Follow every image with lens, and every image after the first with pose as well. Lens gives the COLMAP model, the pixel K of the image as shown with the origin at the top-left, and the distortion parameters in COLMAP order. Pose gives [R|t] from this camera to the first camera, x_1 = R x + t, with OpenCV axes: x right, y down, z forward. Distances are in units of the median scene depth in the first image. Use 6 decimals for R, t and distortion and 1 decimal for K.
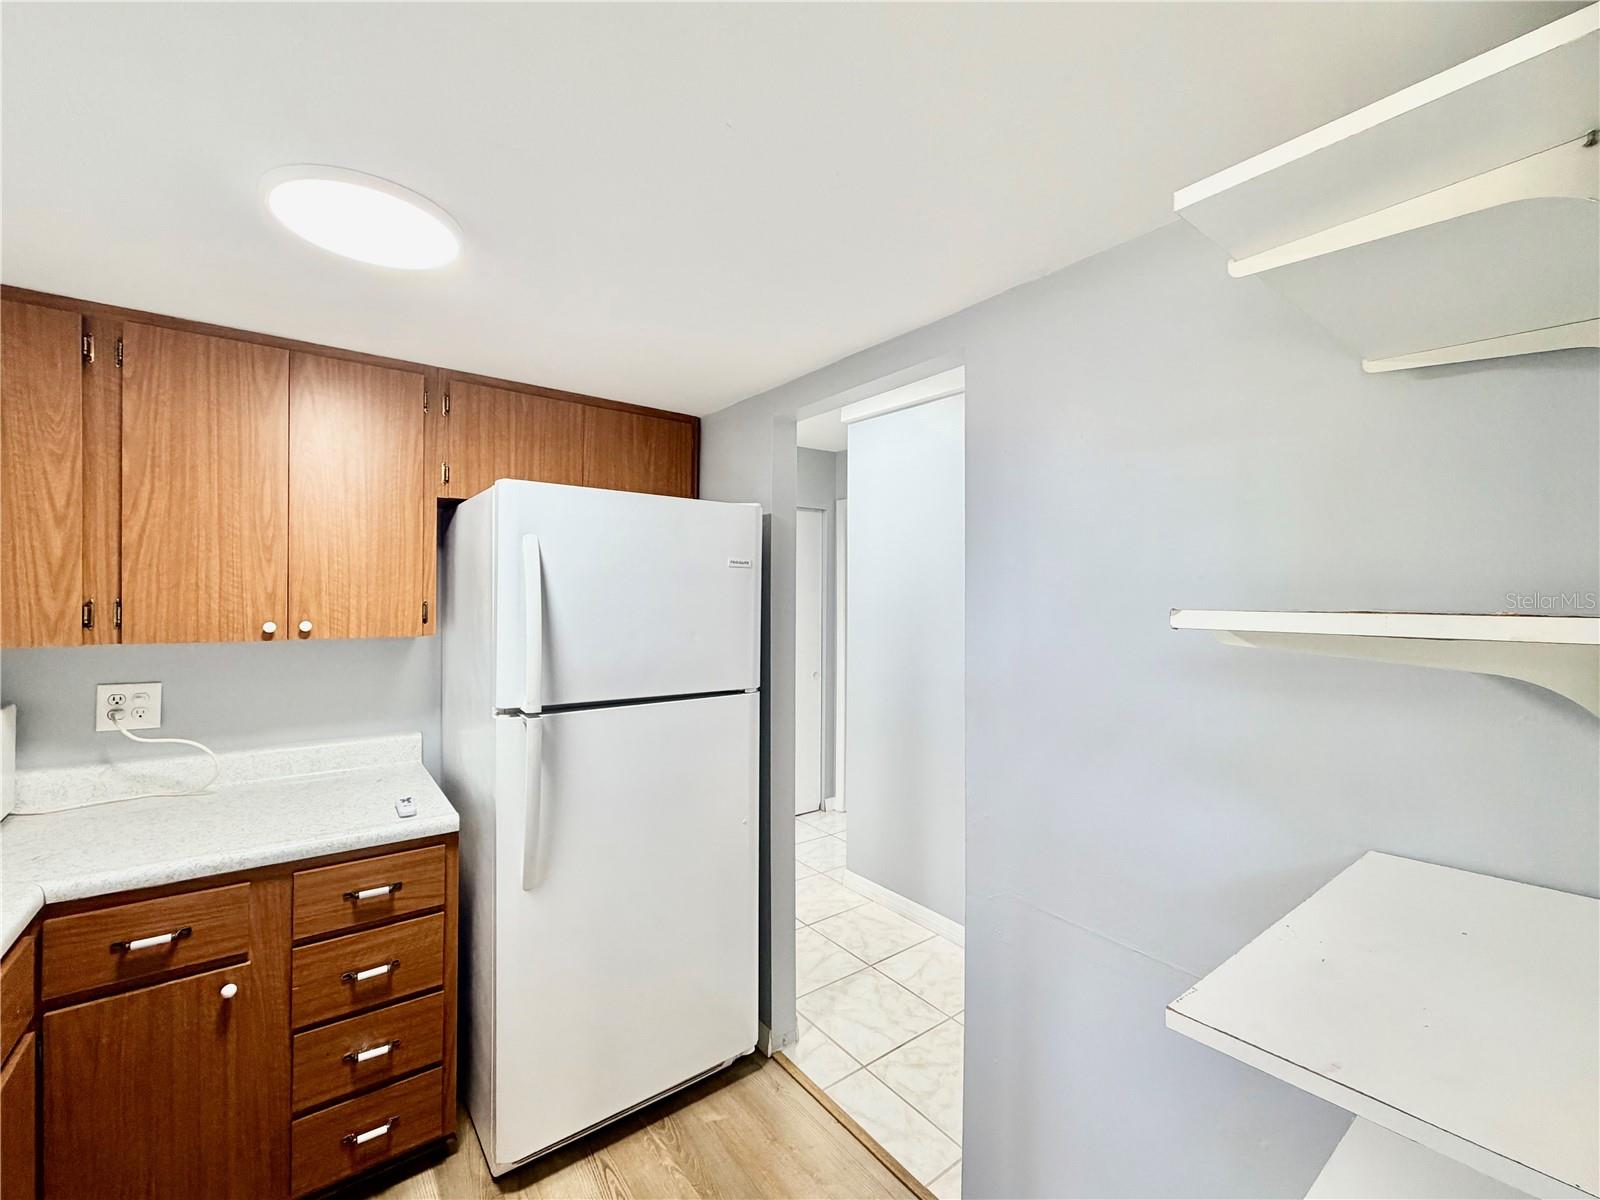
lens RADIAL K [[678.0, 0, 802.1], [0, 678.0, 598.3], [0, 0, 1]] dist [-0.000119, 0.000416]
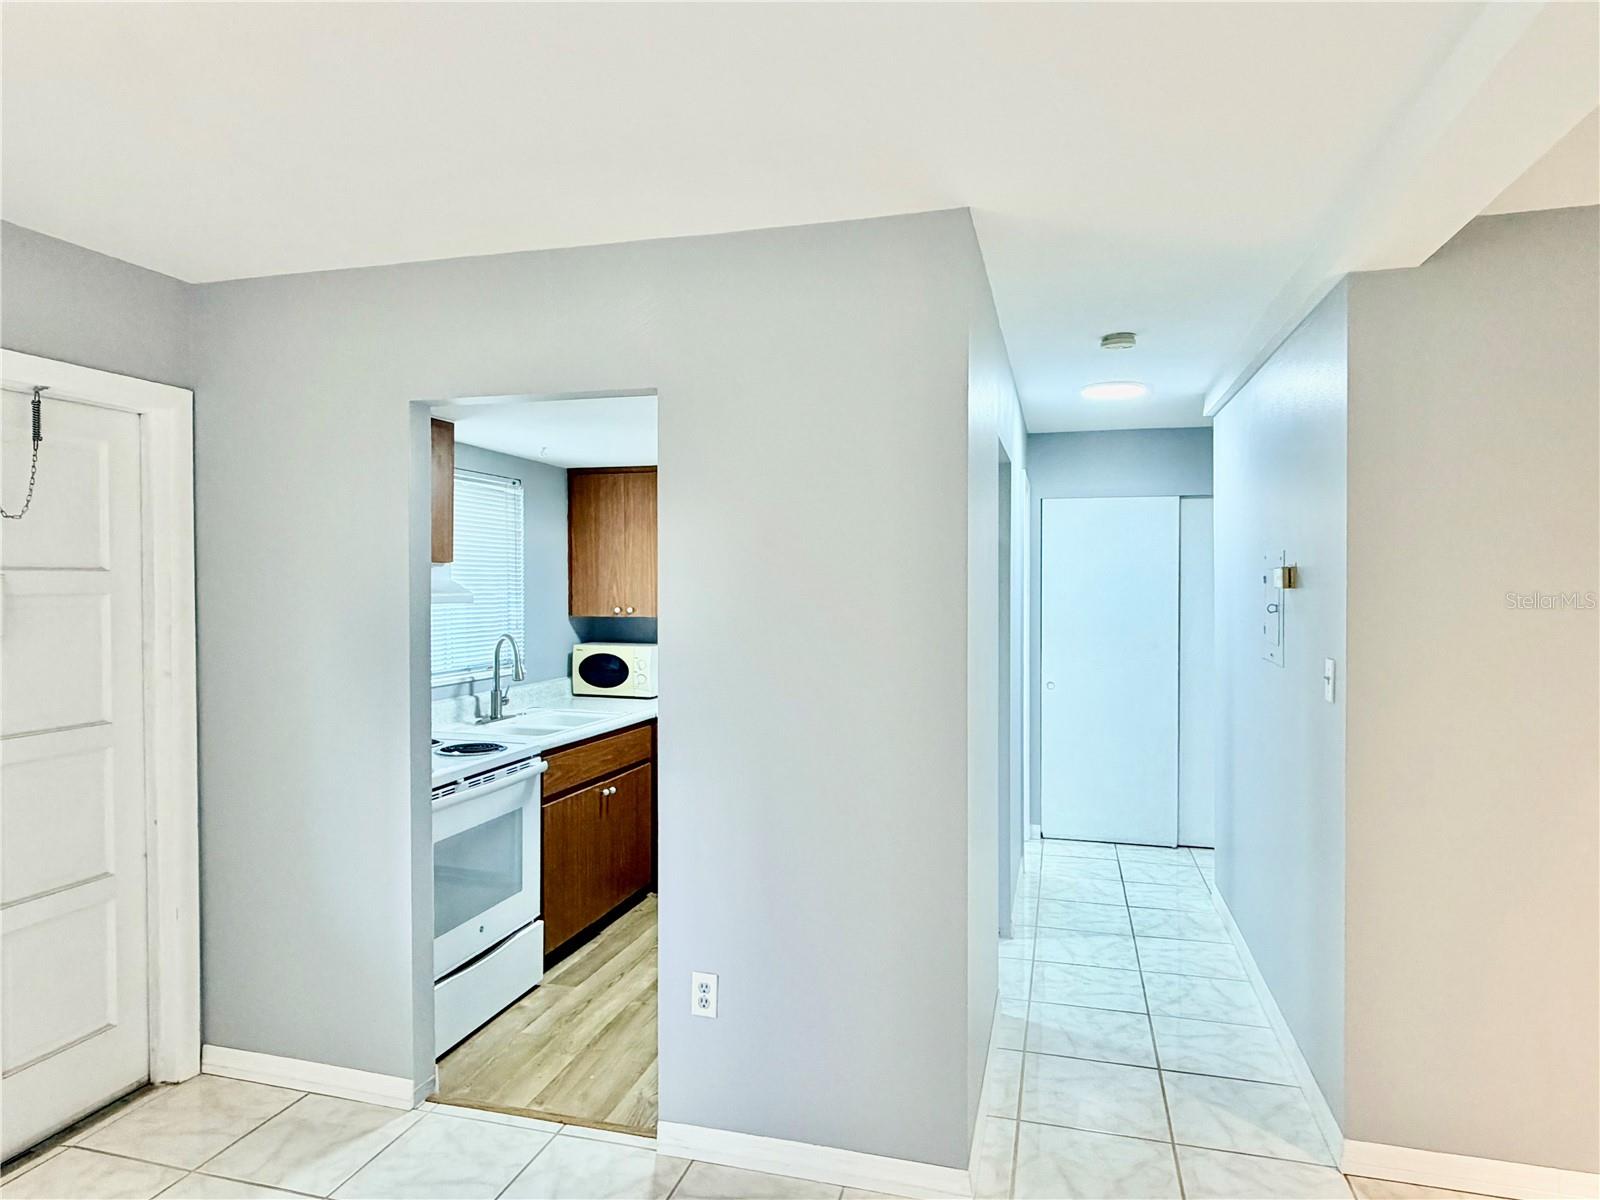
lens RADIAL K [[978.0, 0, 798.7], [0, 978.0, 604.5], [0, 0, 1]] dist [-0.010432, 0.000557]
pose [[0.607350, 0.009537, -0.794377, 1.525215], [-0.006309, 0.999954, 0.007181, 0.000769], [0.794409, 0.000651, 0.607382, -0.576961]]
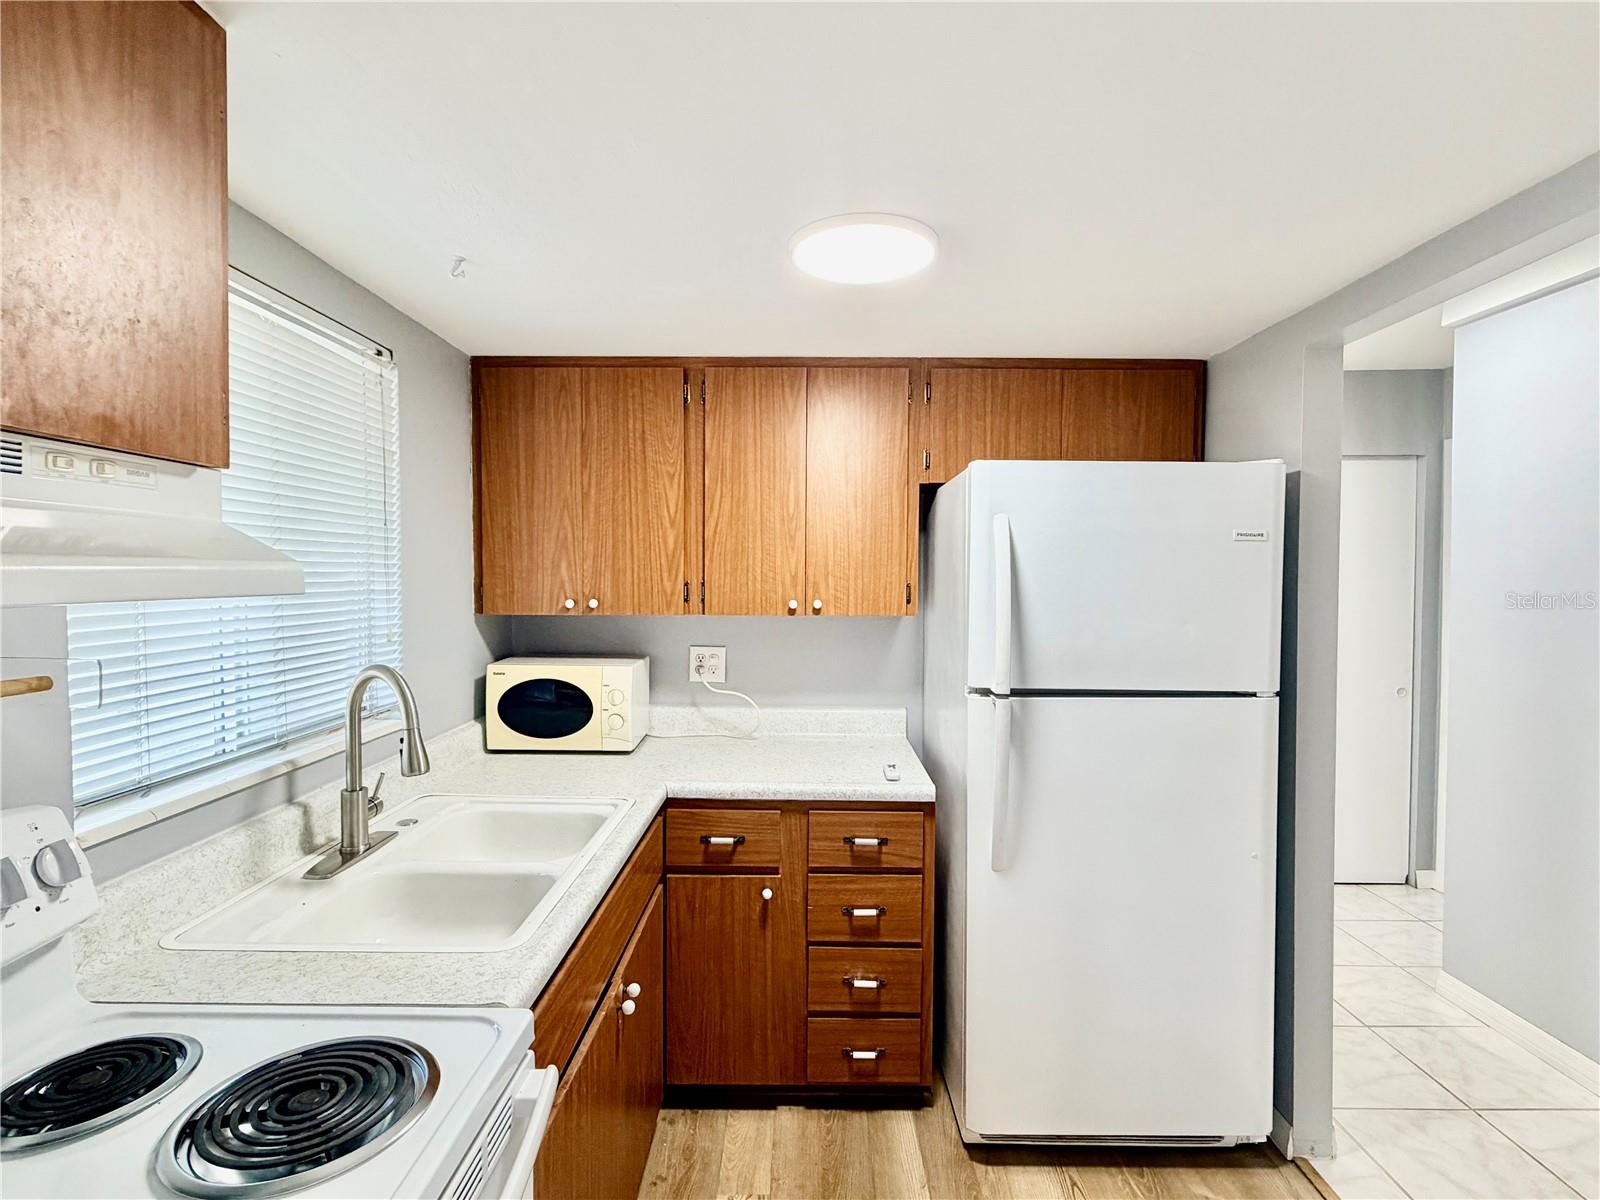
lens RADIAL K [[793.5, 0, 795.9], [0, 793.5, 599.7], [0, 0, 1]] dist [0.001811, -0.001107]
pose [[0.789824, 0.012038, -0.613215, 0.068629], [-0.001648, 0.999845, 0.017506, 0.009777], [0.613331, -0.012816, 0.789722, -0.091482]]
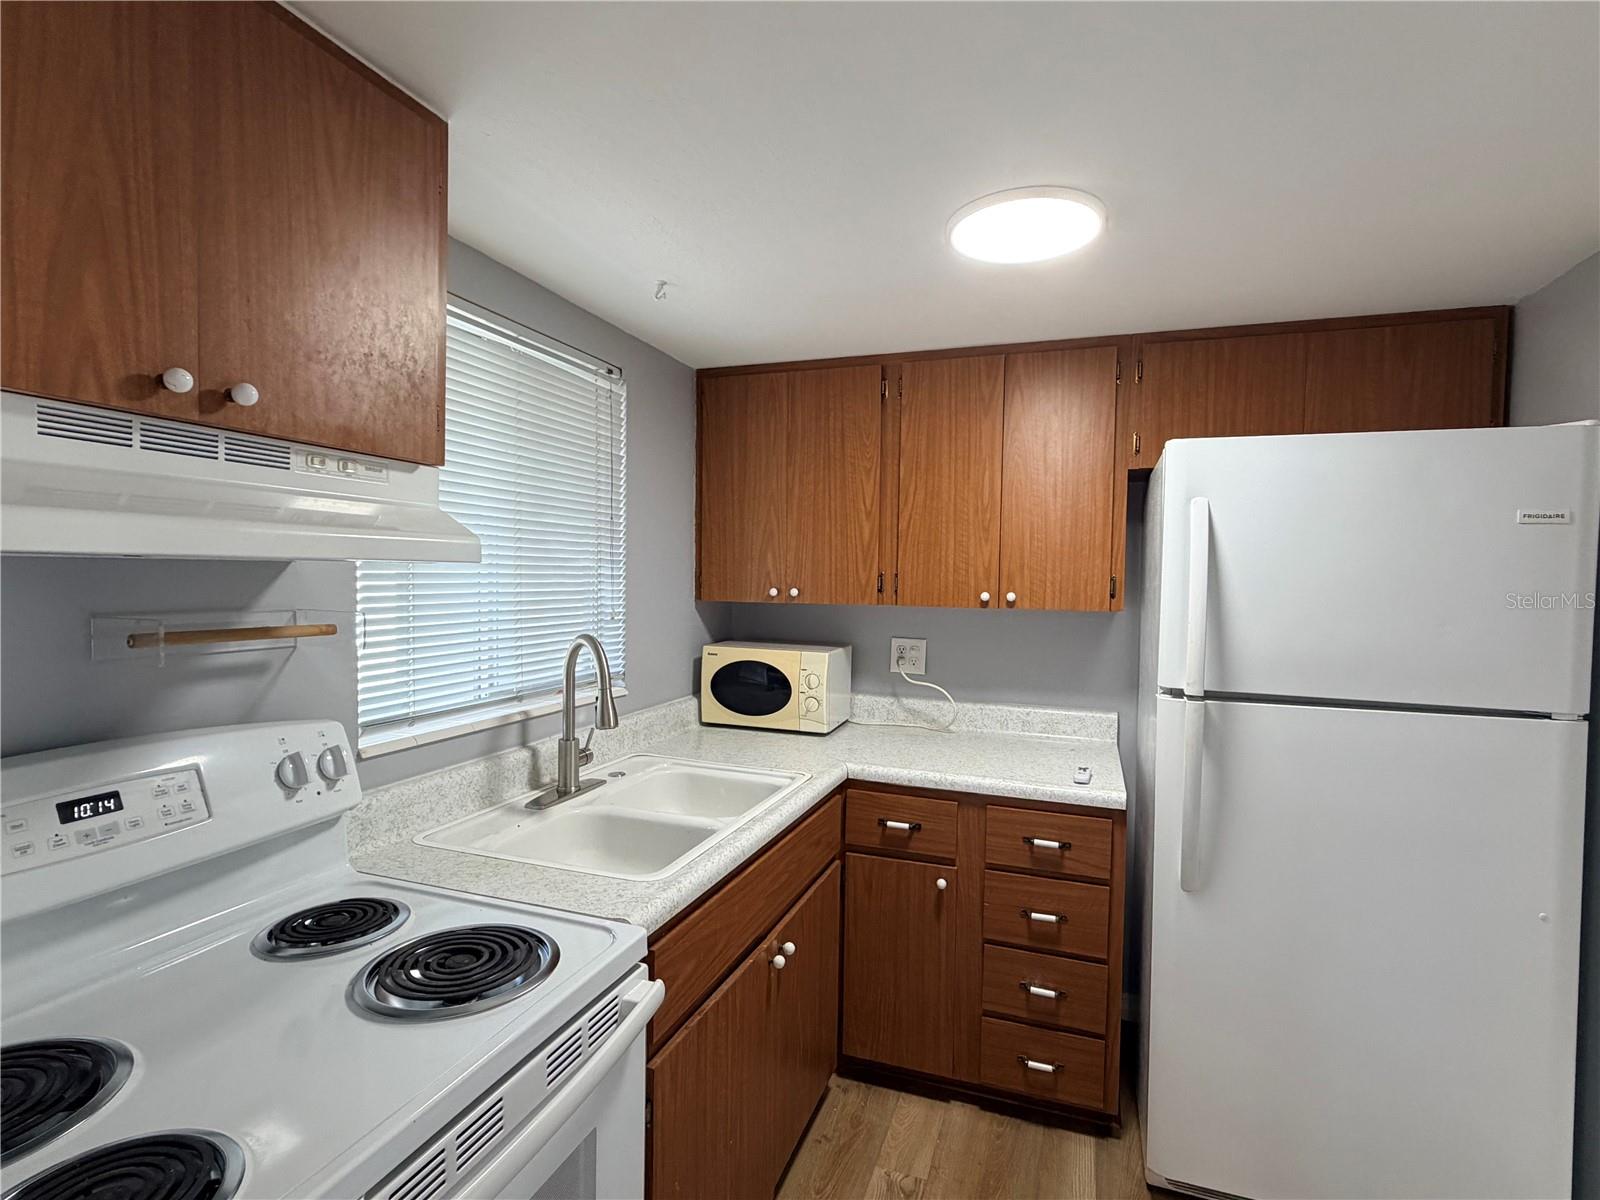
lens RADIAL K [[793.5, 0, 795.7], [0, 793.5, 601.0], [0, 0, 1]] dist [0.001811, -0.001107]
pose [[0.540718, 0.024413, -0.840850, 0.180705], [-0.017752, 0.999687, 0.017609, 0.030669], [0.841017, 0.005405, 0.540982, -0.014602]]
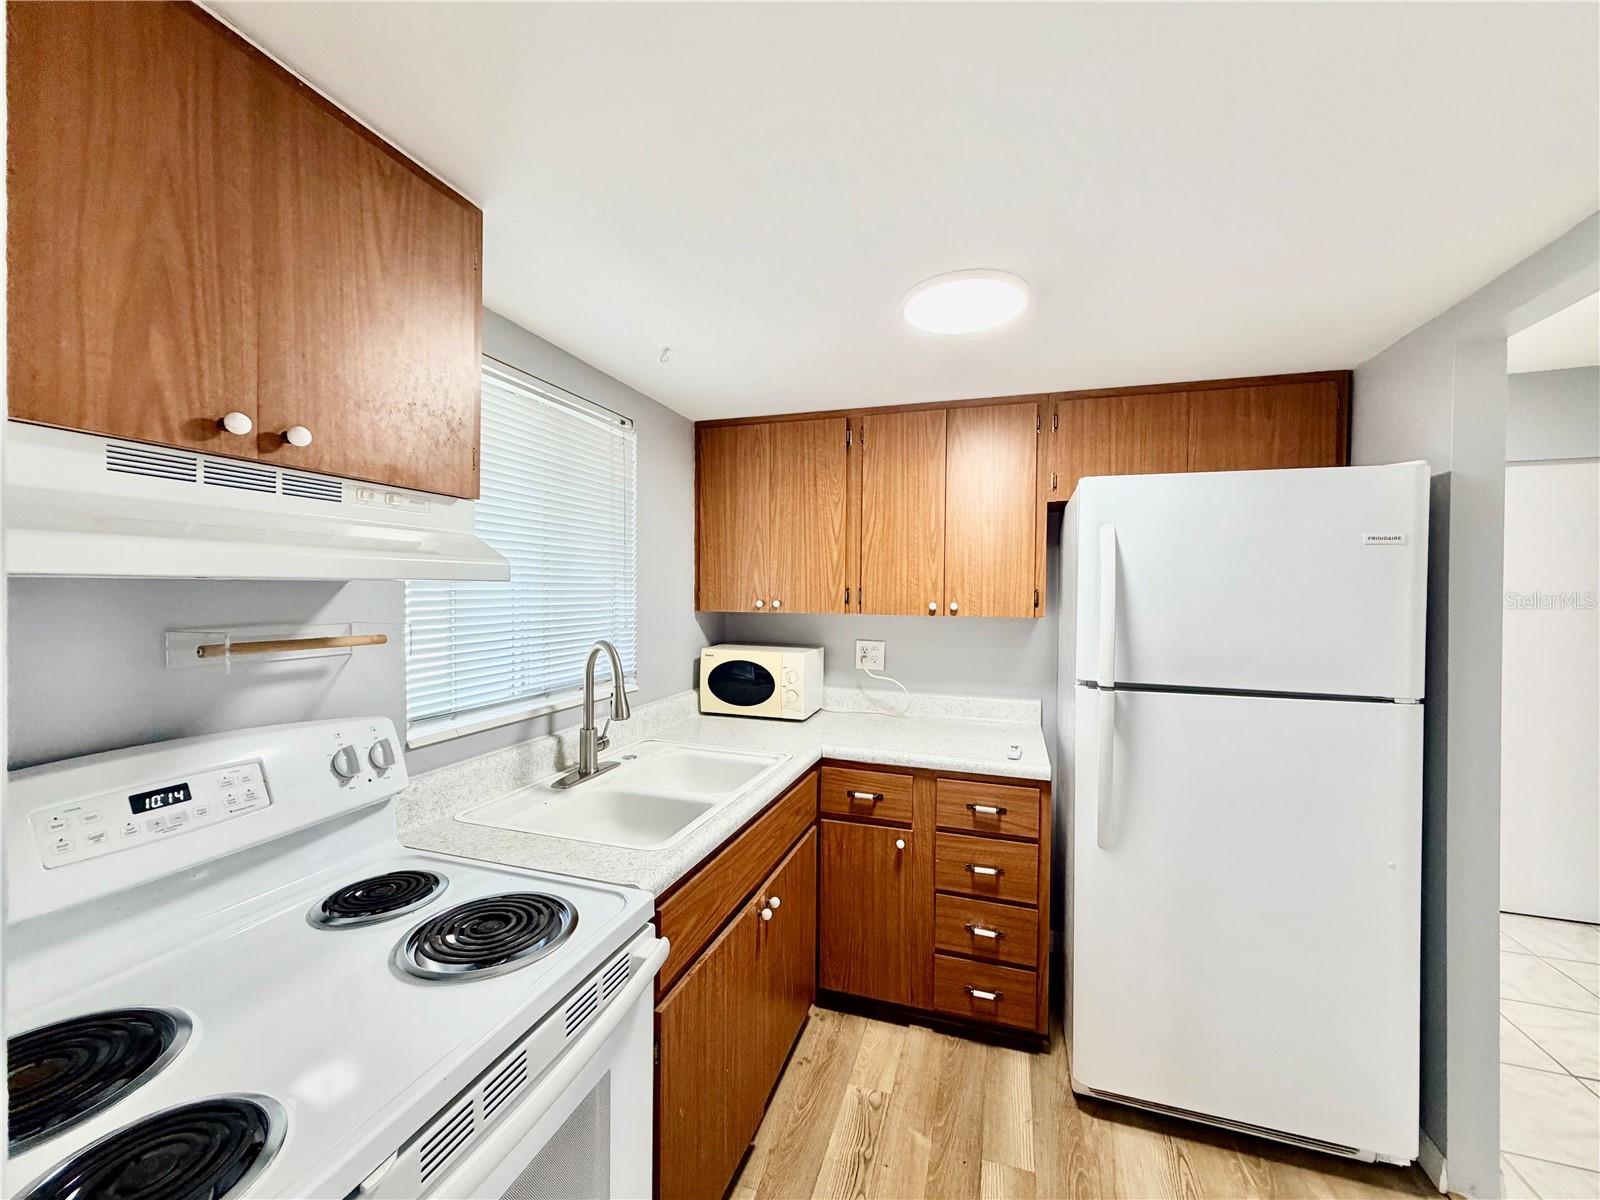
lens RADIAL K [[638.7, 0, 794.9], [0, 638.7, 599.3], [0, 0, 1]] dist [0.001424, -0.000474]
pose [[0.564550, 0.006184, -0.825376, 0.154314], [-0.010550, 0.999944, 0.000276, 0.029514], [0.825331, 0.008552, 0.564584, -0.000481]]
